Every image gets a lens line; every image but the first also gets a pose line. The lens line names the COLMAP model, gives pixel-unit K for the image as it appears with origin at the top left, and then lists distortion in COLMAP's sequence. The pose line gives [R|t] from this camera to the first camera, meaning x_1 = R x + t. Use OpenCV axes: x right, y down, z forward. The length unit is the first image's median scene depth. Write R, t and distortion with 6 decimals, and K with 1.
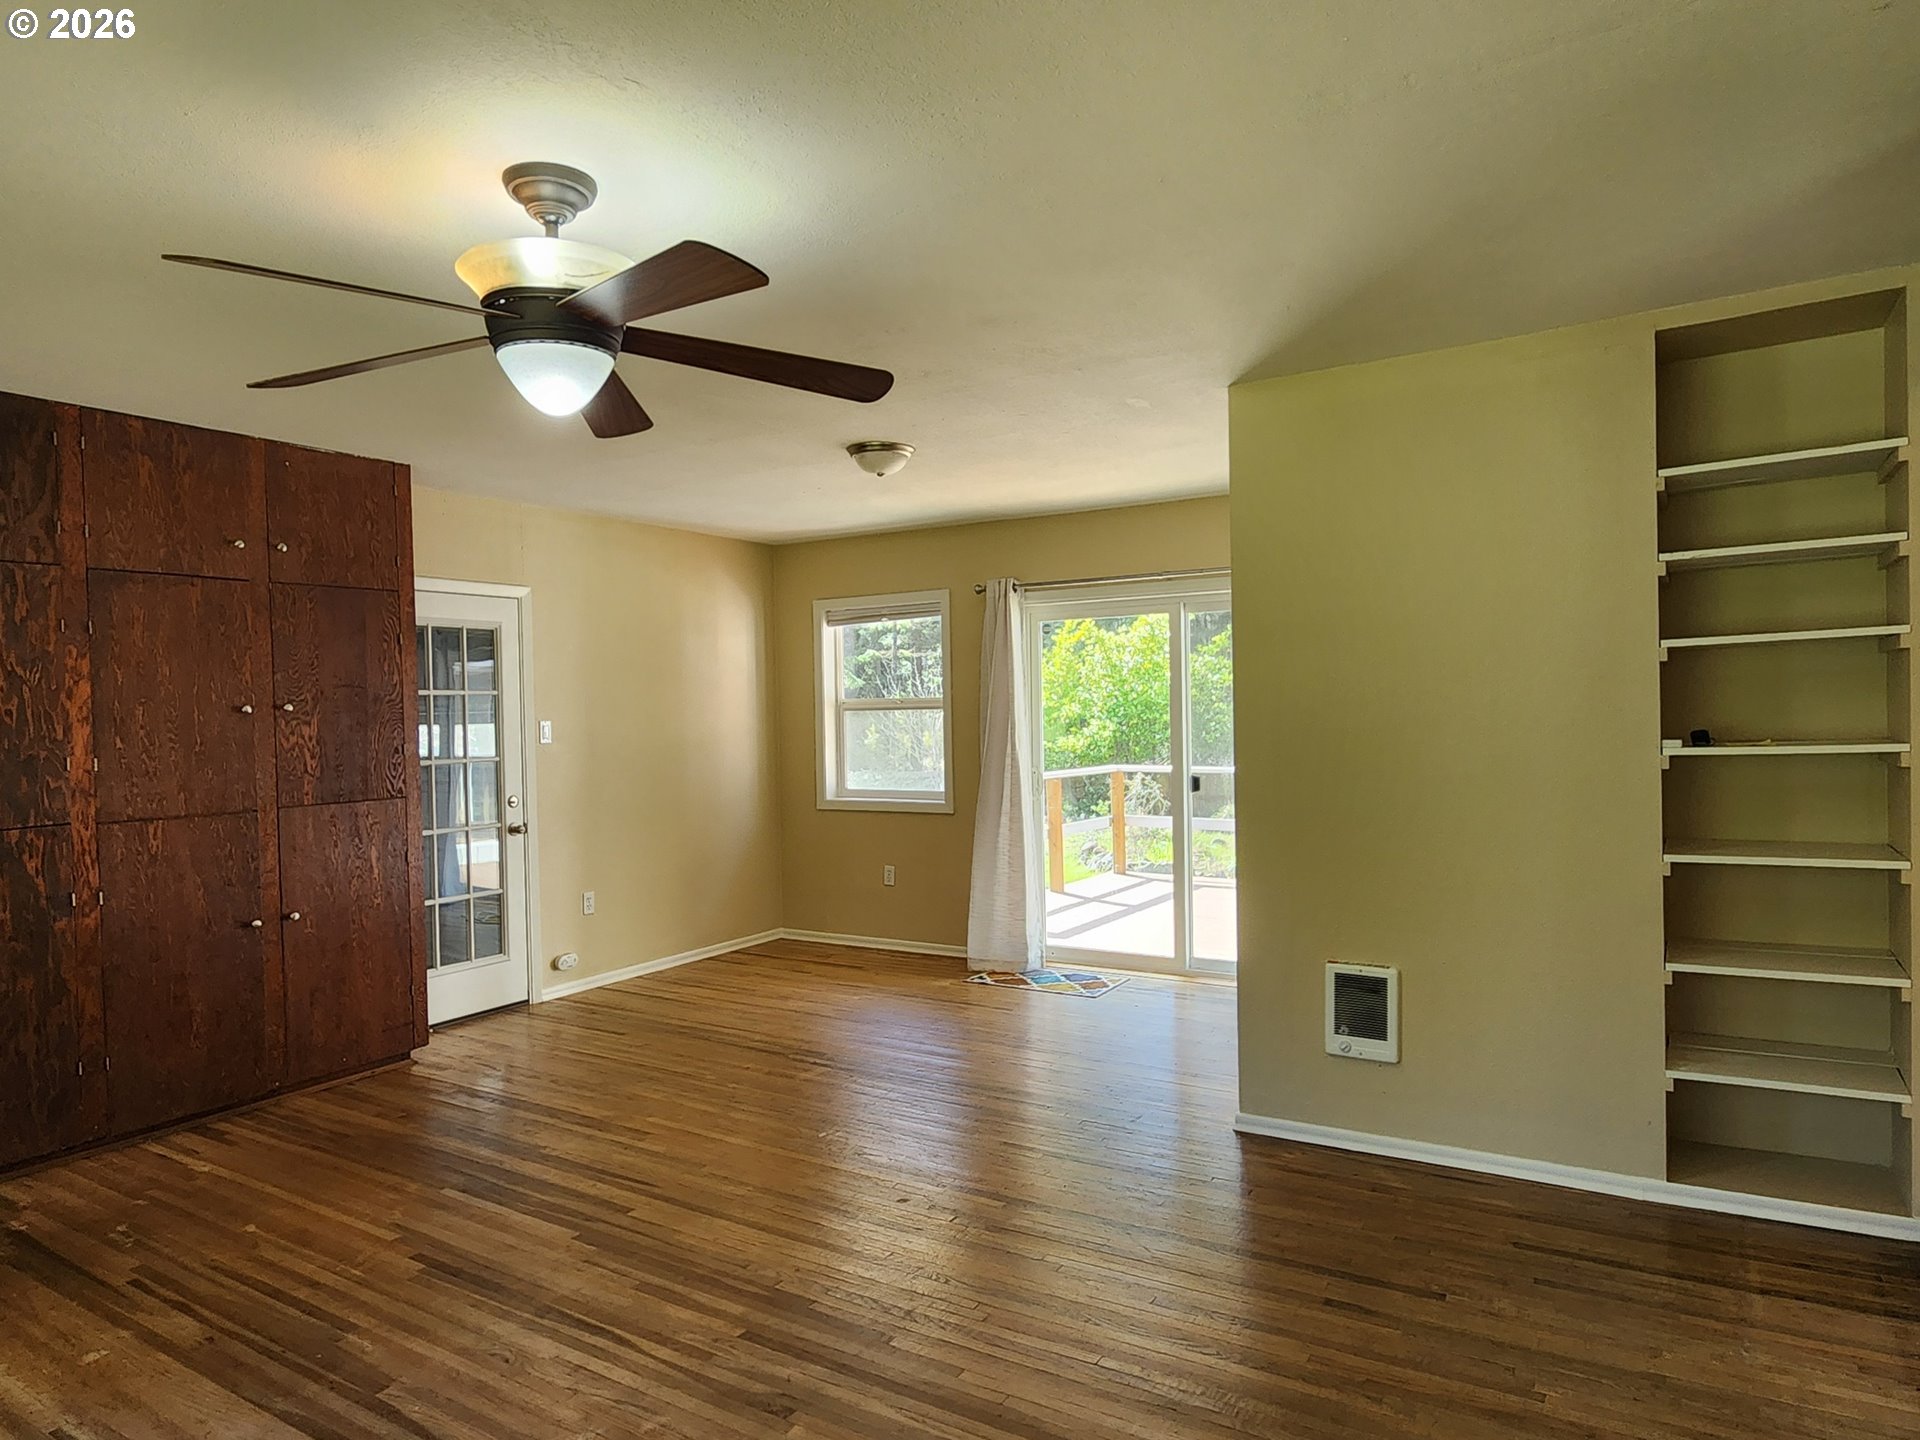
lens RADIAL K [[1166.9, 0, 936.2], [0, 1166.9, 727.1], [0, 0, 1]] dist [0.001197, -0.003263]
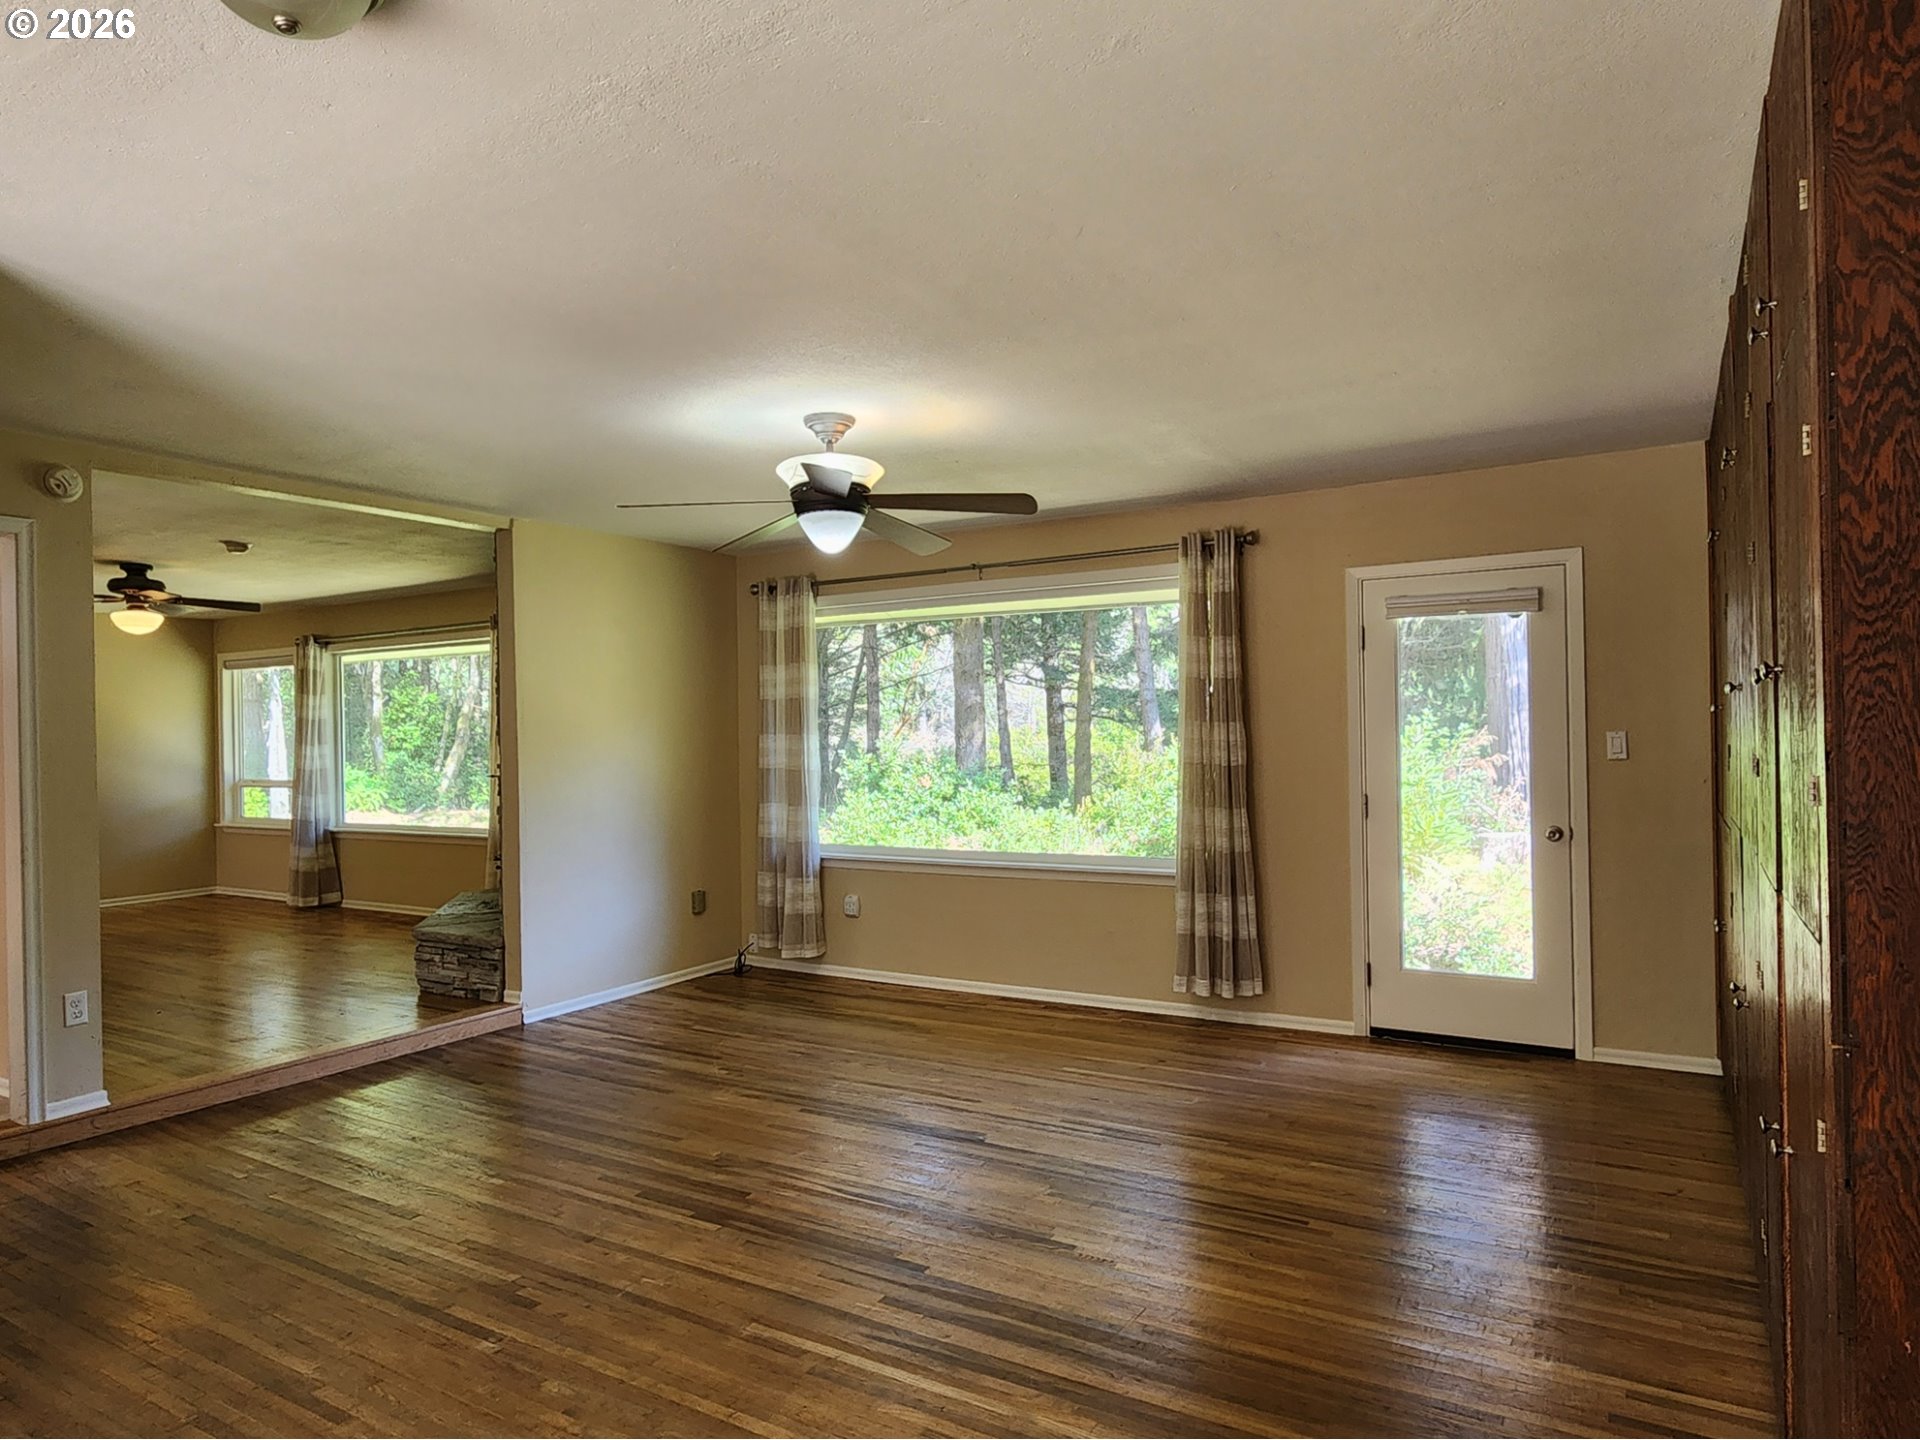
lens RADIAL K [[1165.5, 0, 931.7], [0, 1165.5, 723.4], [0, 0, 1]] dist [0.000291, 0.000370]
pose [[-0.999136, 0.041007, -0.006833, -0.260257], [0.040989, 0.999156, 0.002724, -0.009783], [0.006939, 0.002441, -0.999973, 1.563900]]
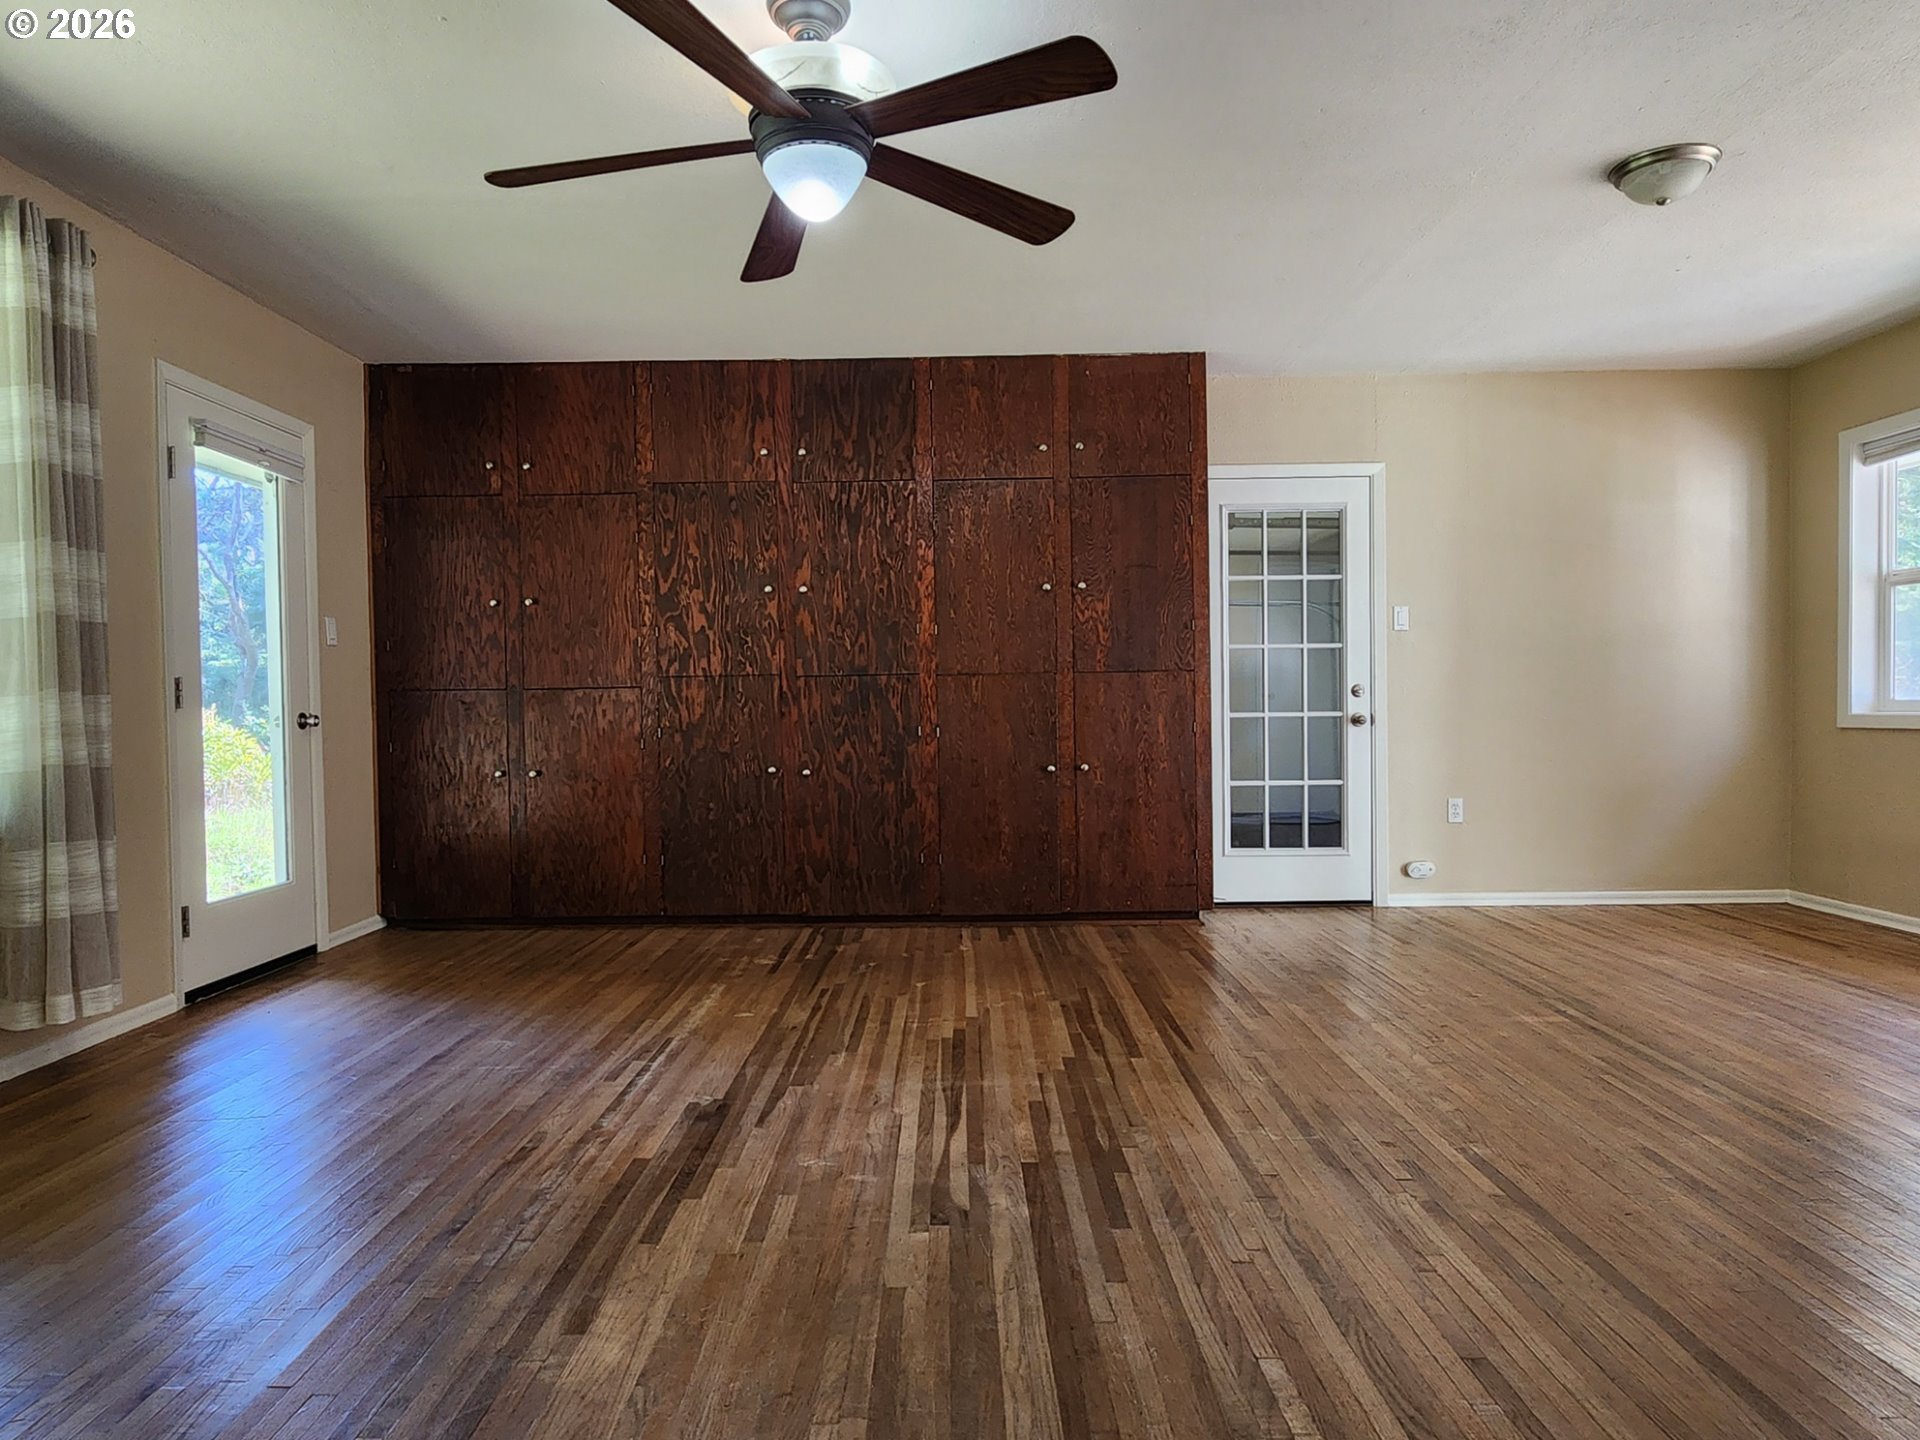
lens RADIAL K [[1162.3, 0, 949.3], [0, 1162.3, 720.7], [0, 0, 1]] dist [0.003971, -0.000453]
pose [[0.531899, 0.024946, -0.846440, 0.382667], [-0.009053, 0.999676, 0.023773, 0.099505], [0.846760, -0.004982, 0.531952, 0.306979]]
